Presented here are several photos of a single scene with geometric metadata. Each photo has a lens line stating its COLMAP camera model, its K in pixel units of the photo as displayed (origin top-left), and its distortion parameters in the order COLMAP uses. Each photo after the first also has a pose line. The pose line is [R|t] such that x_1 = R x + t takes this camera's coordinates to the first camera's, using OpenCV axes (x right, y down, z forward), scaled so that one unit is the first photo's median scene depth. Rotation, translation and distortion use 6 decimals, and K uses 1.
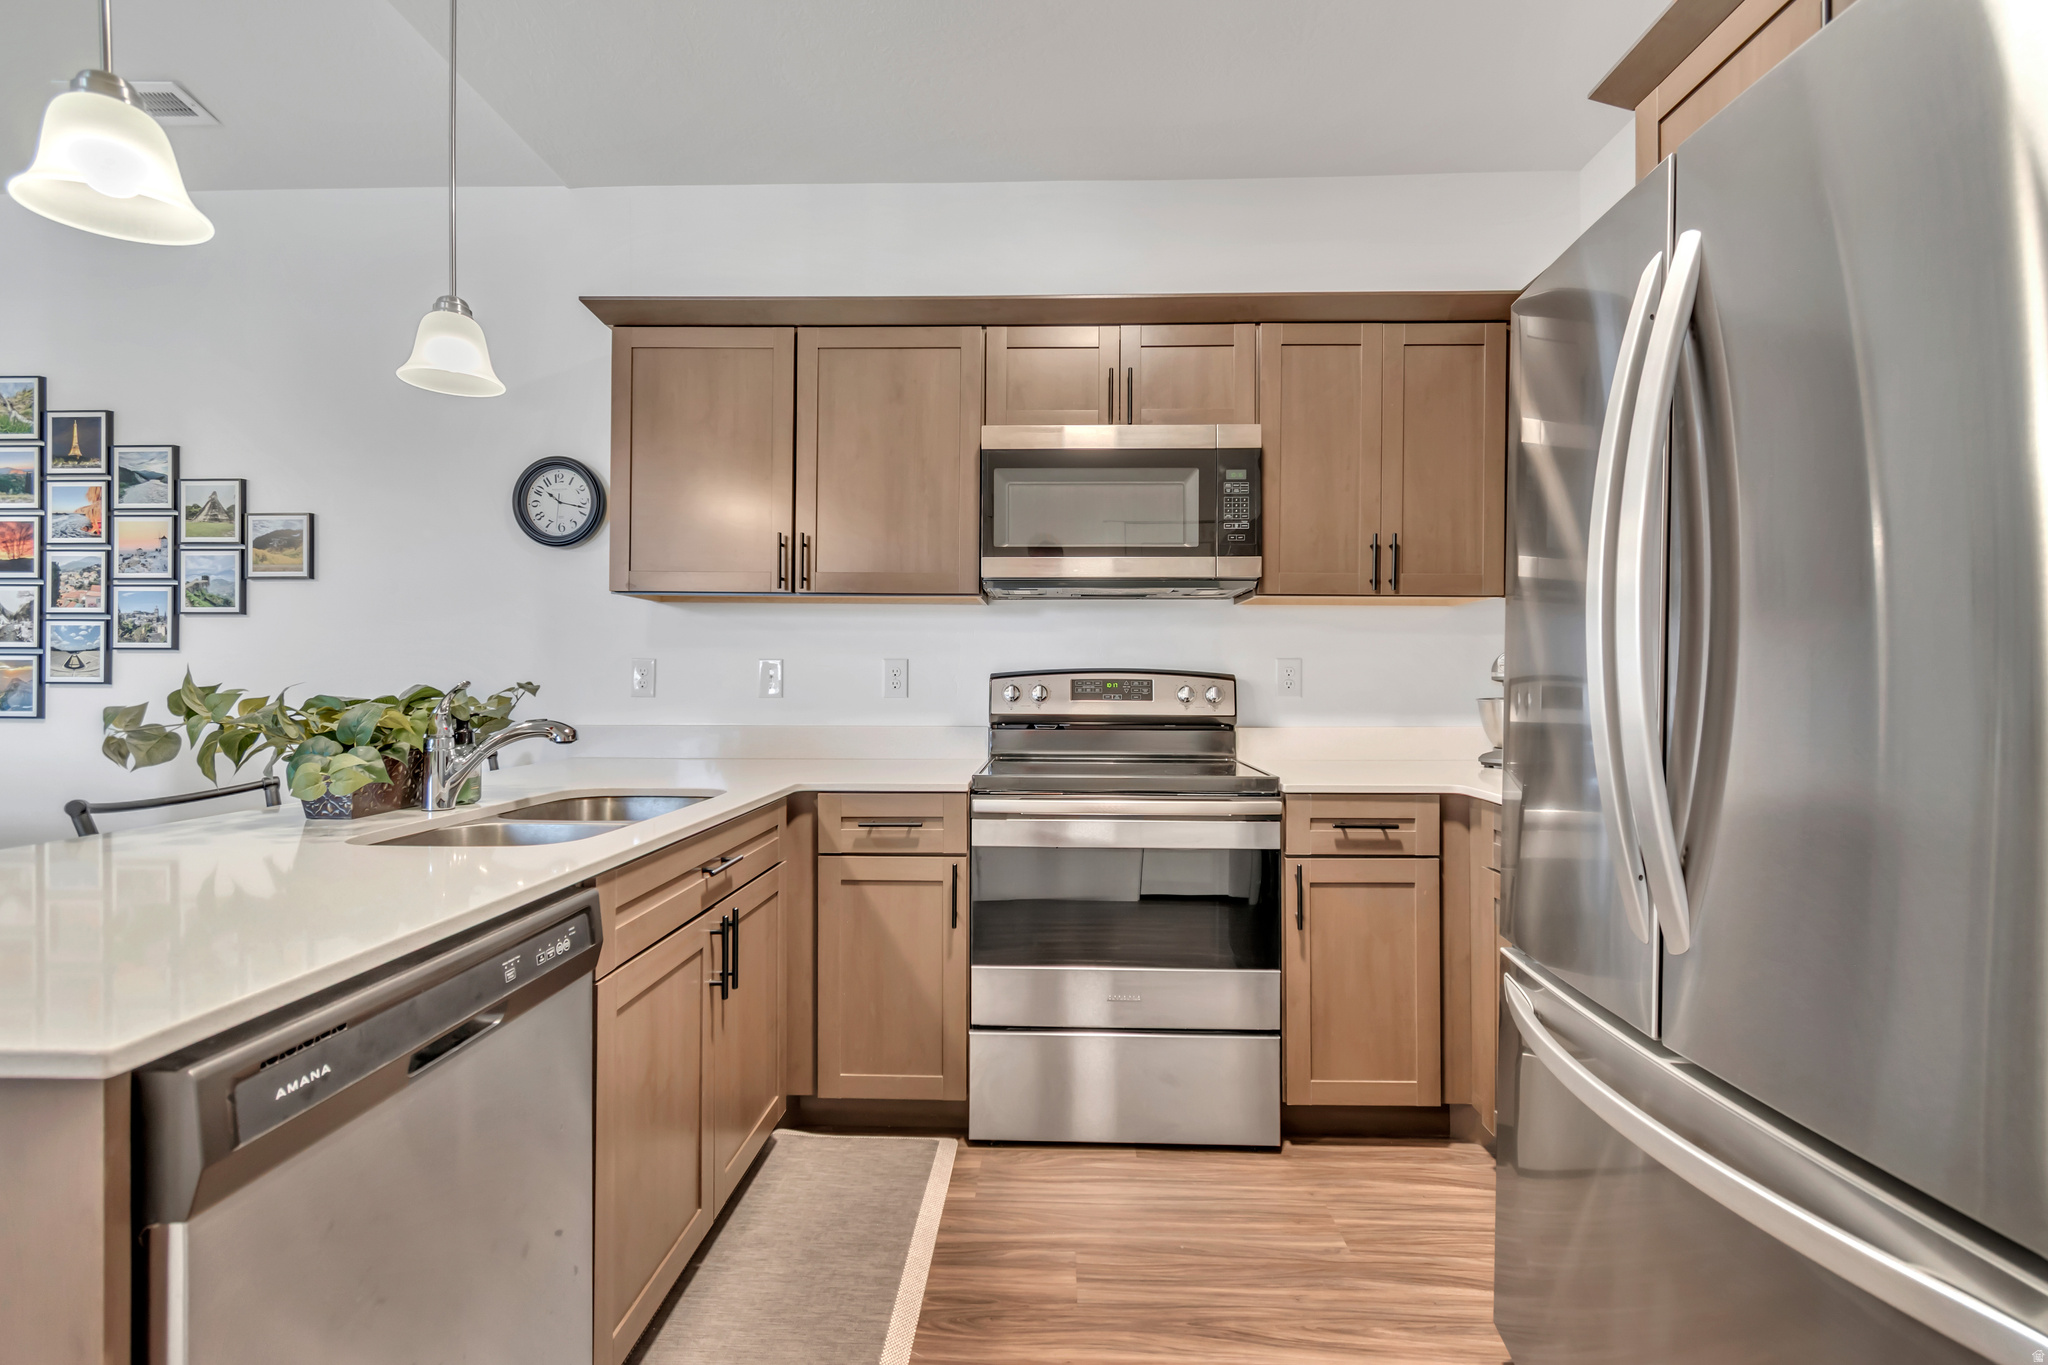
lens RADIAL K [[914.6, 0, 1013.6], [0, 914.6, 683.8], [0, 0, 1]] dist [0.004069, -0.001558]
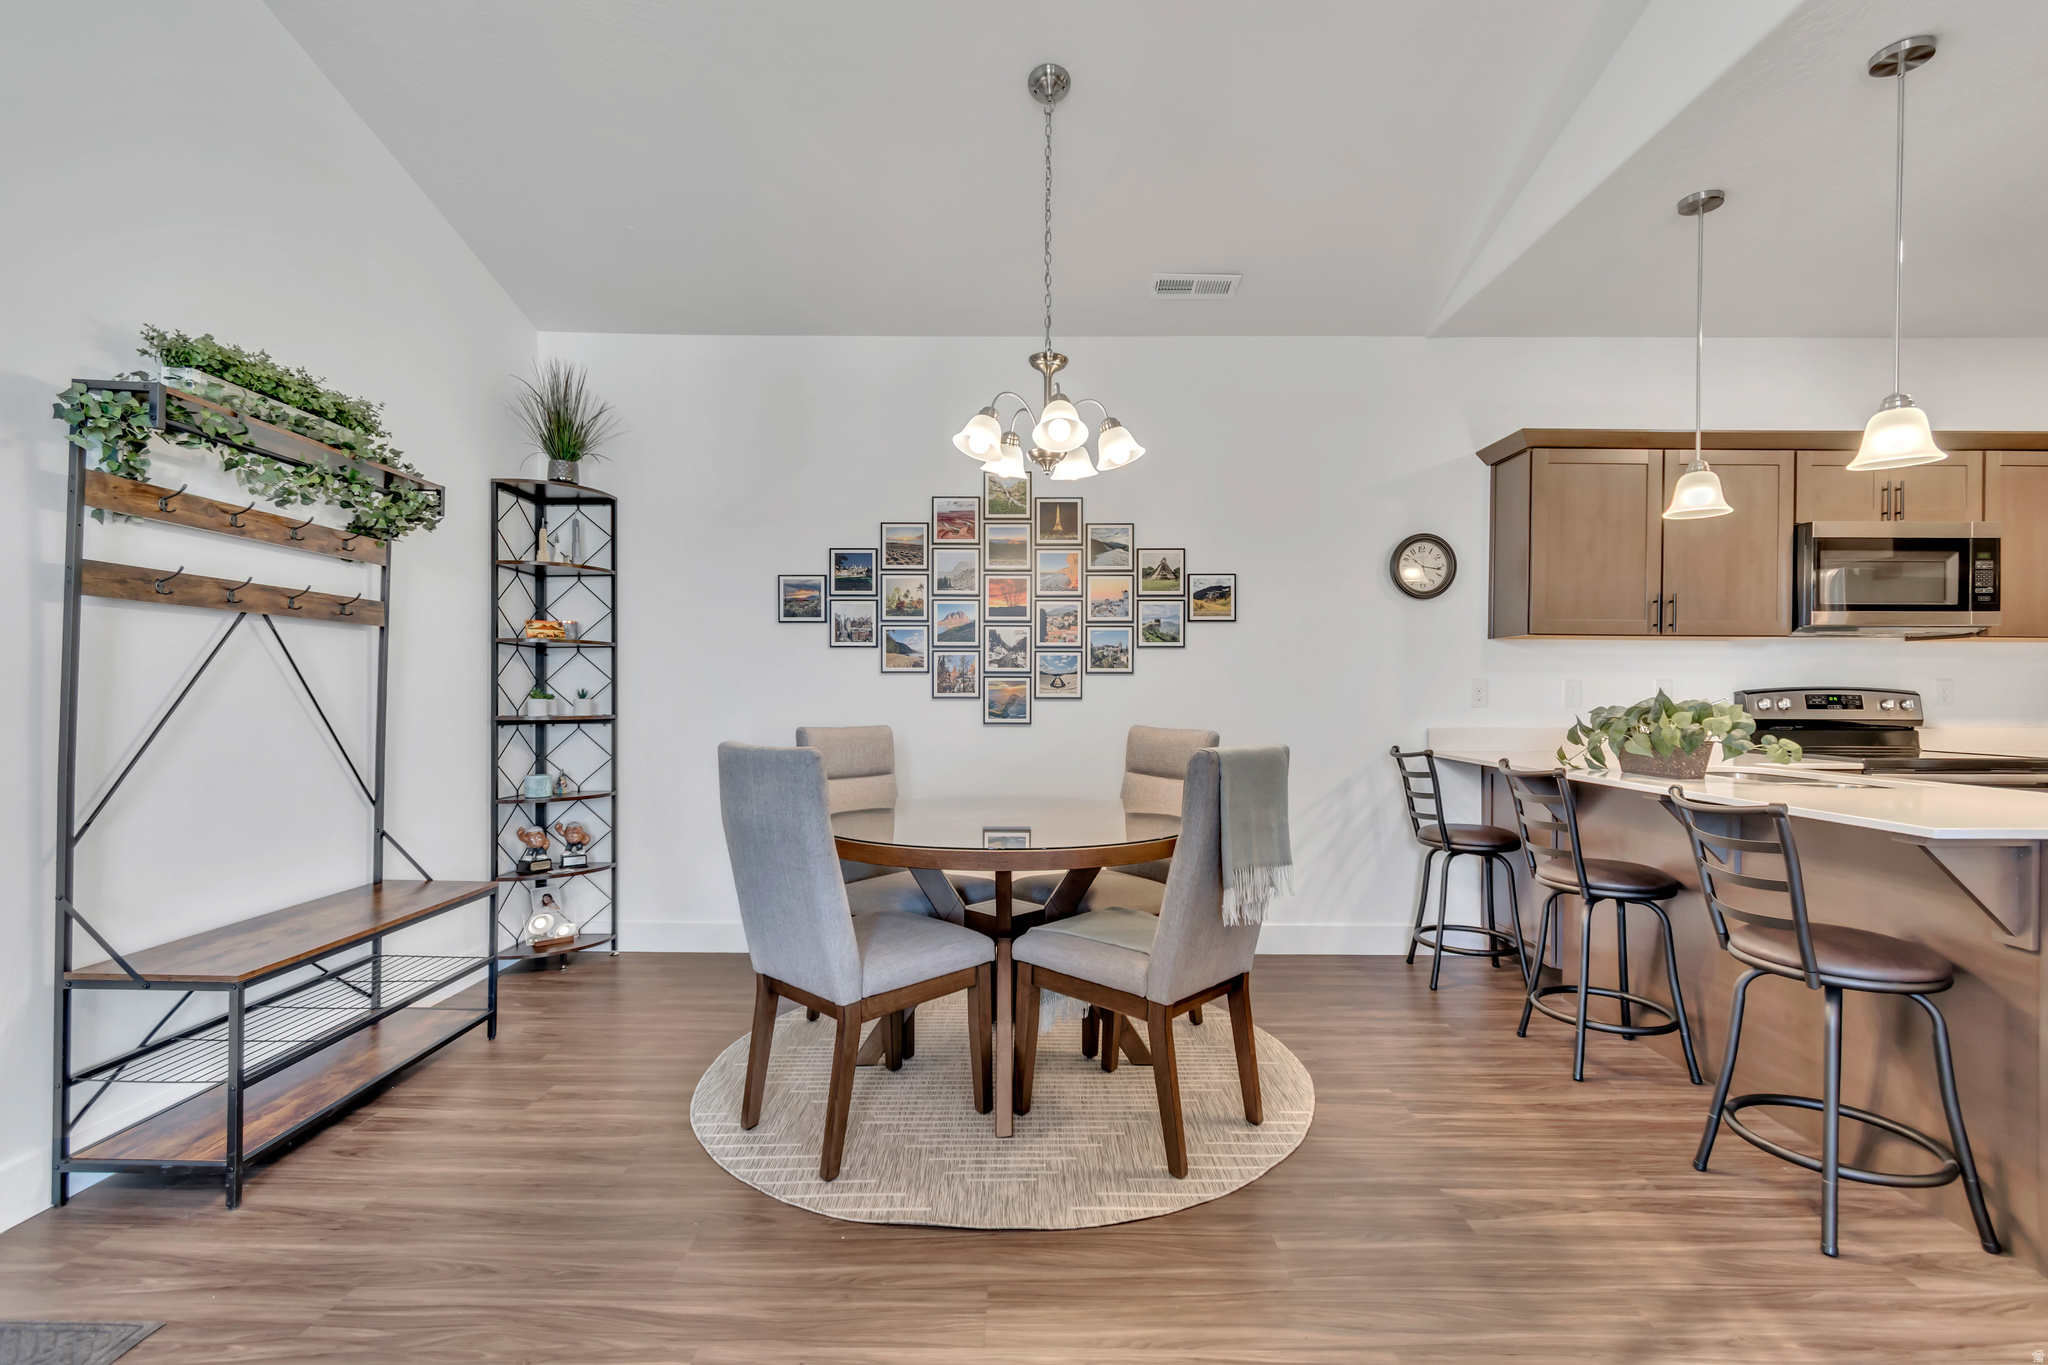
lens RADIAL K [[914.6, 0, 1026.2], [0, 914.6, 694.3], [0, 0, 1]] dist [0.004069, -0.001558]
pose [[0.999396, -0.001495, 0.034713, -1.127729], [0.001461, 0.999998, 0.001024, -0.007846], [-0.034715, -0.000972, 0.999397, -0.355271]]
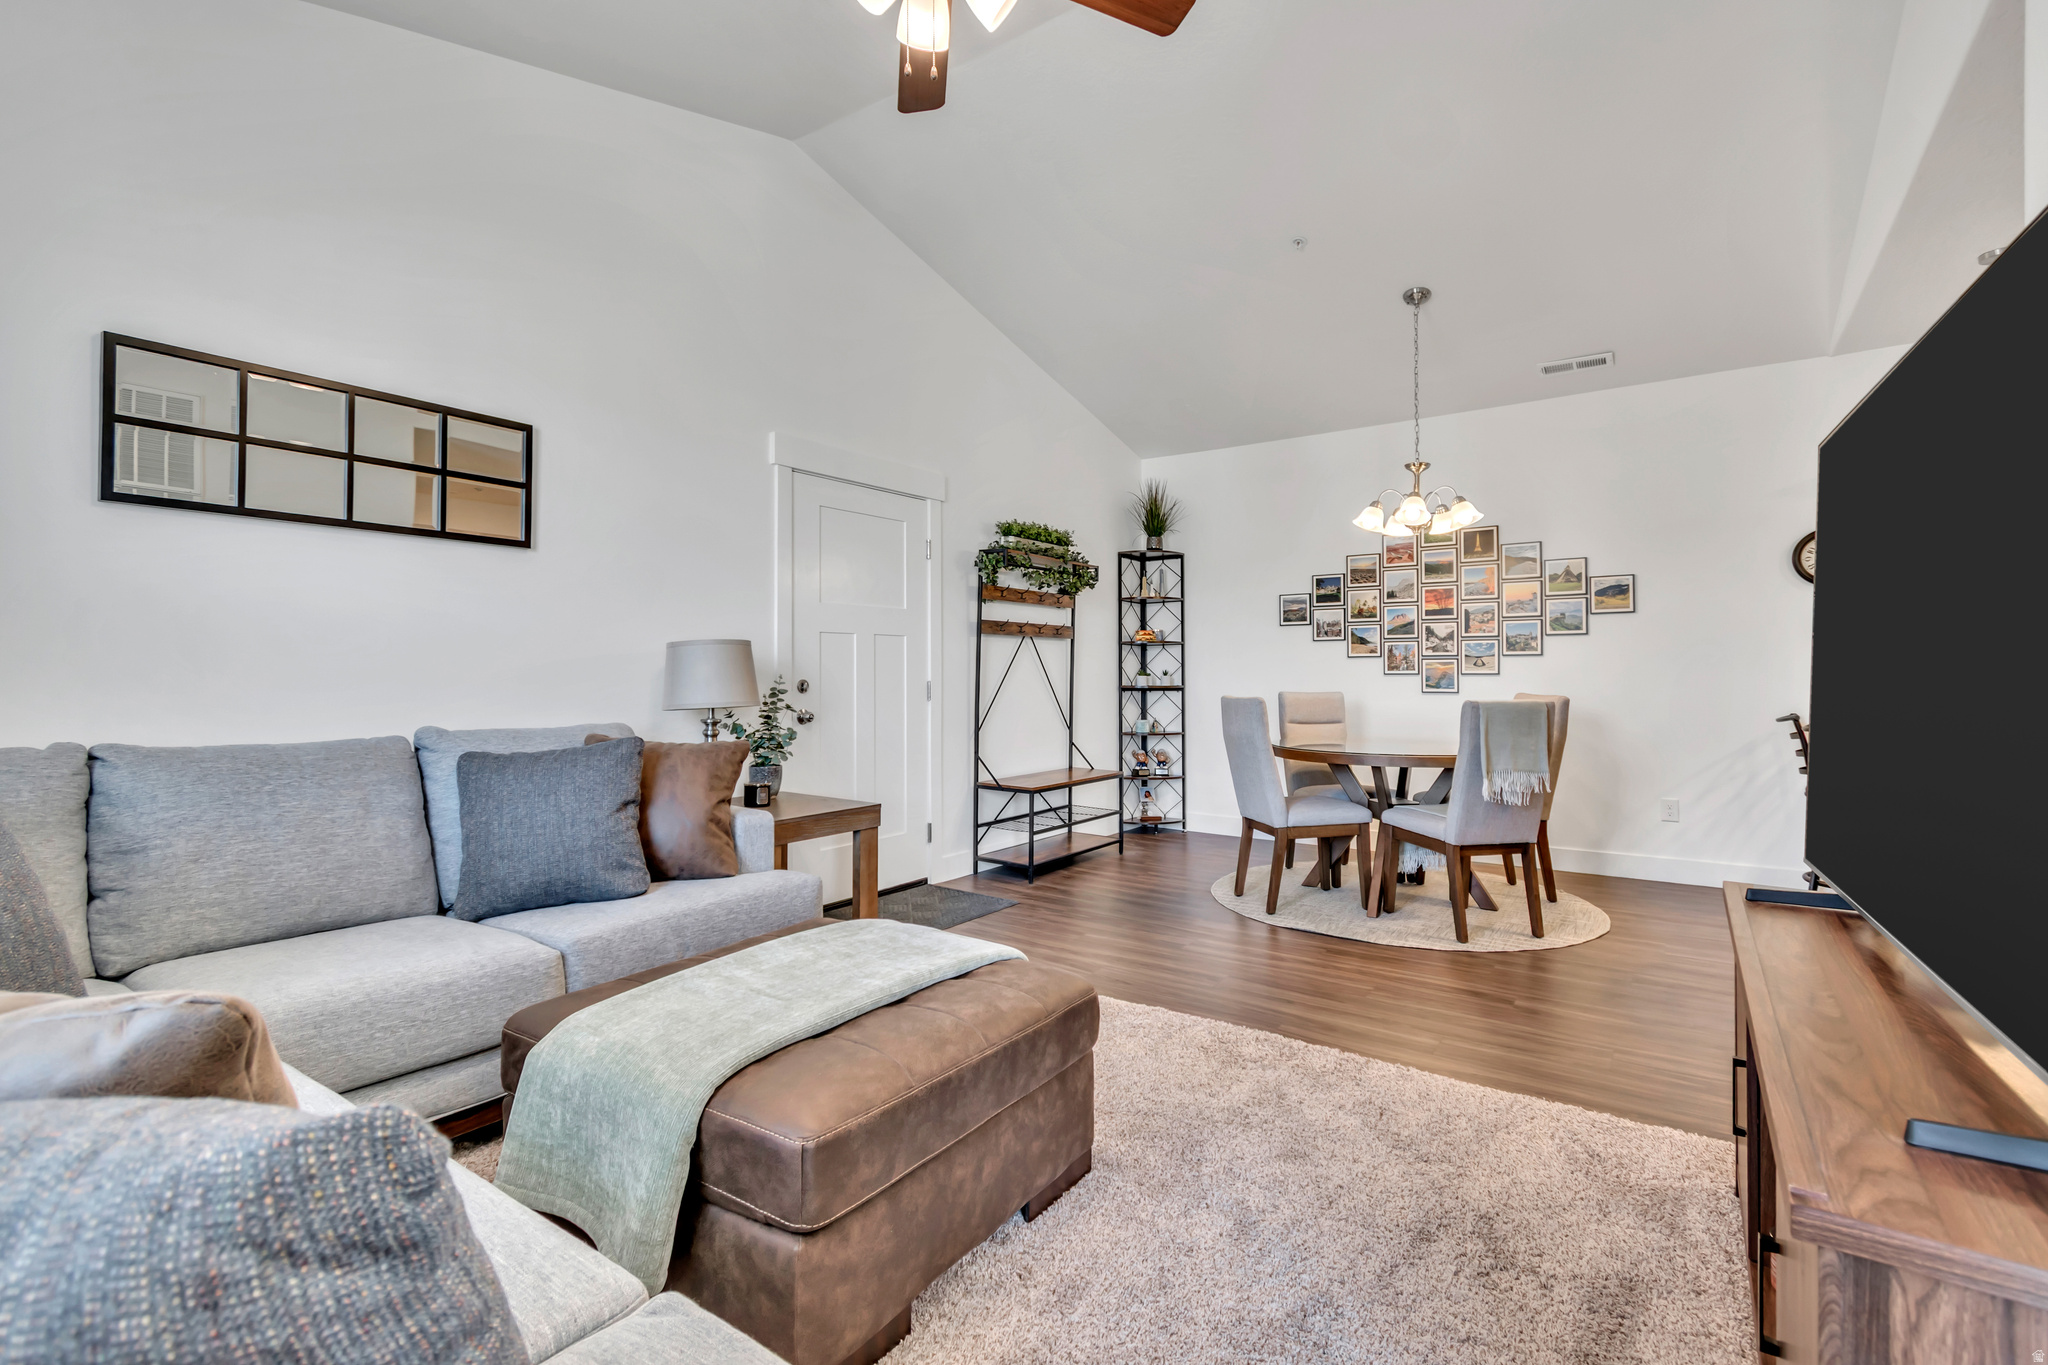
lens RADIAL K [[914.6, 0, 1041.4], [0, 914.6, 671.3], [0, 0, 1]] dist [0.004069, -0.001558]
pose [[0.842757, -0.008666, -0.538224, -0.780840], [0.005967, 0.999959, -0.006756, 0.001338], [0.538261, 0.002482, 0.842775, -1.046137]]
